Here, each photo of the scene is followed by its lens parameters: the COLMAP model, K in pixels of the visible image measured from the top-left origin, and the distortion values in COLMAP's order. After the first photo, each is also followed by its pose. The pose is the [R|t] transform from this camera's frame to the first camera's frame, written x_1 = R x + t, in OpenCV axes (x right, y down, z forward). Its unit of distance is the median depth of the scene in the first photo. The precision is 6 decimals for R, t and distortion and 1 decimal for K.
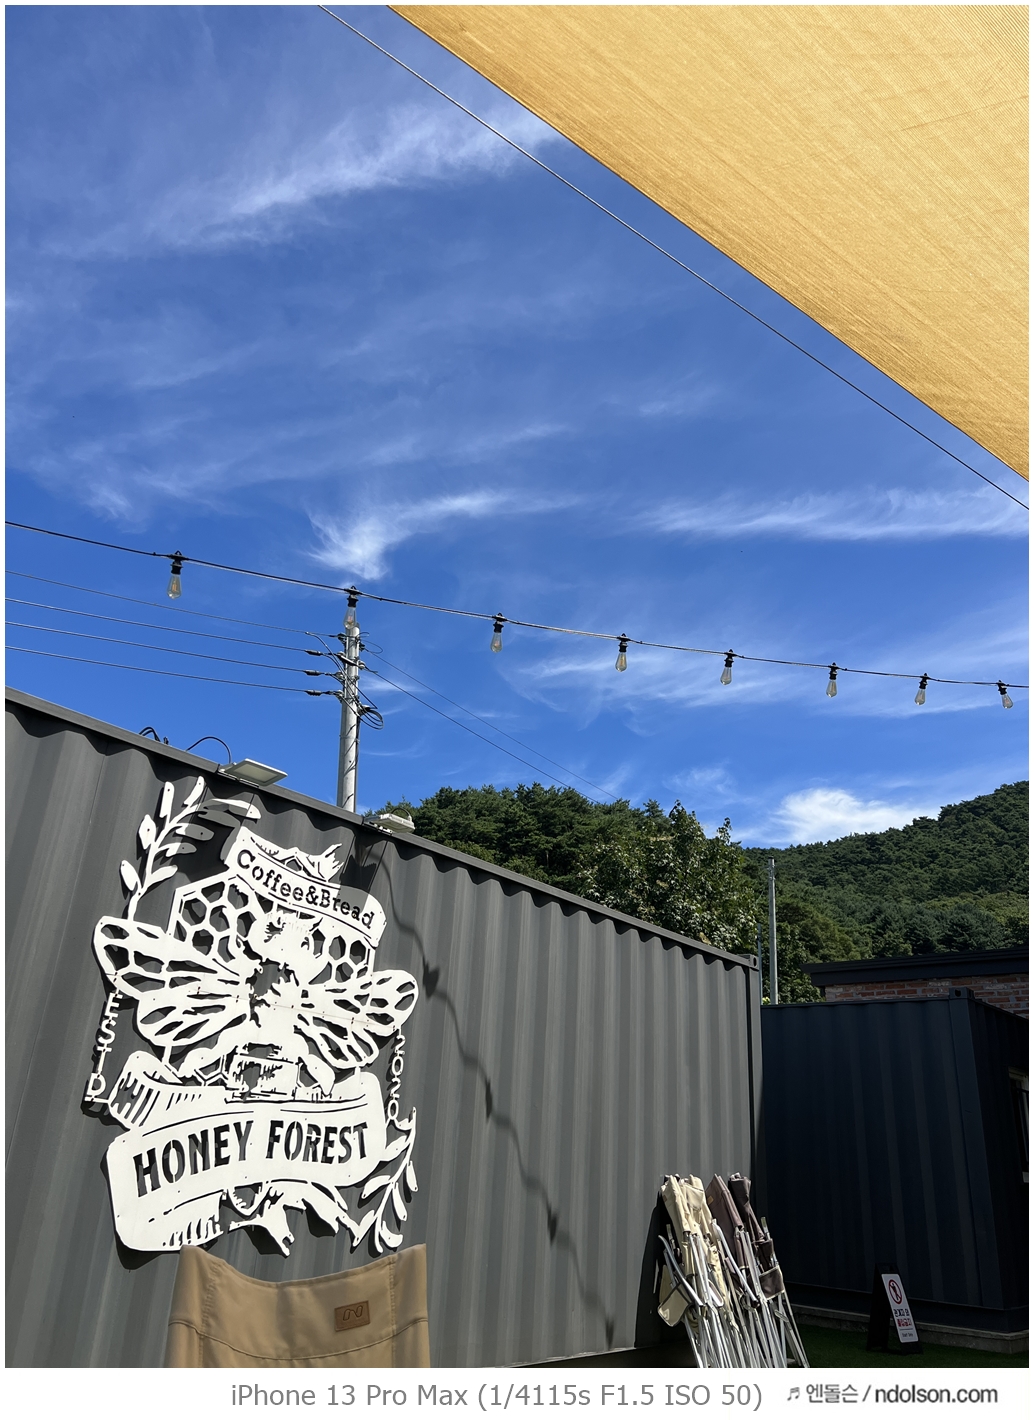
lens RADIAL K [[1026.4, 0, 499.5], [0, 1026.4, 692.7], [0, 0, 1]] dist [0.011531, -0.005853]
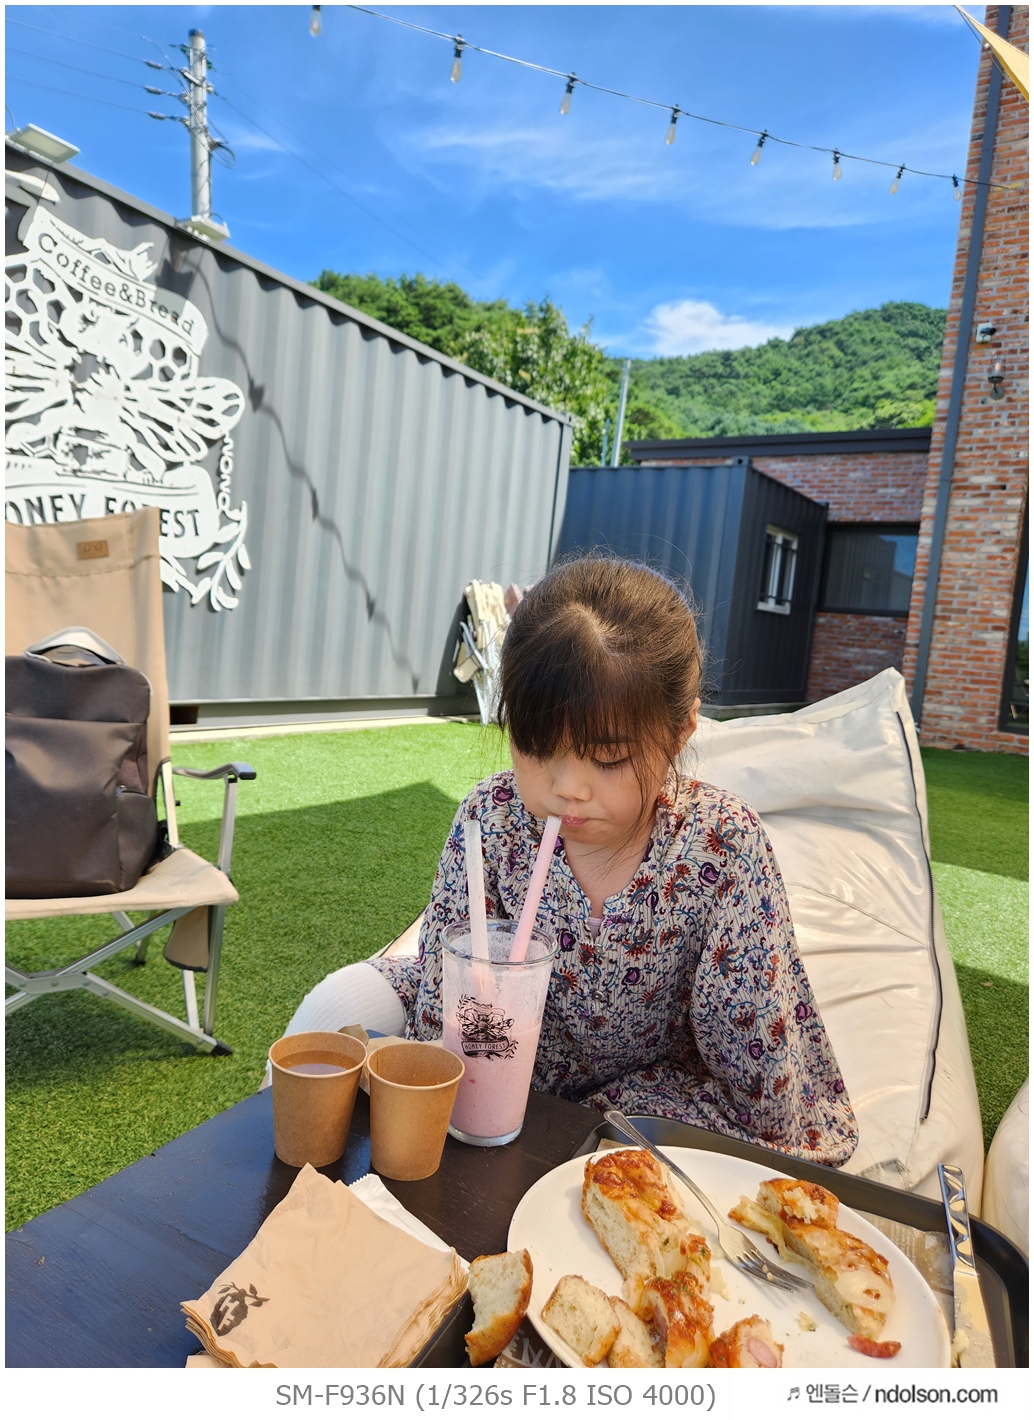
lens RADIAL K [[913.5, 0, 508.4], [0, 913.5, 699.1], [0, 0, 1]] dist [0.037066, -0.033268]
pose [[0.991729, 0.020305, 0.126731, 0.085325], [-0.079047, 0.874548, 0.478454, 0.077690], [-0.101117, -0.484514, 0.868920, -0.037398]]
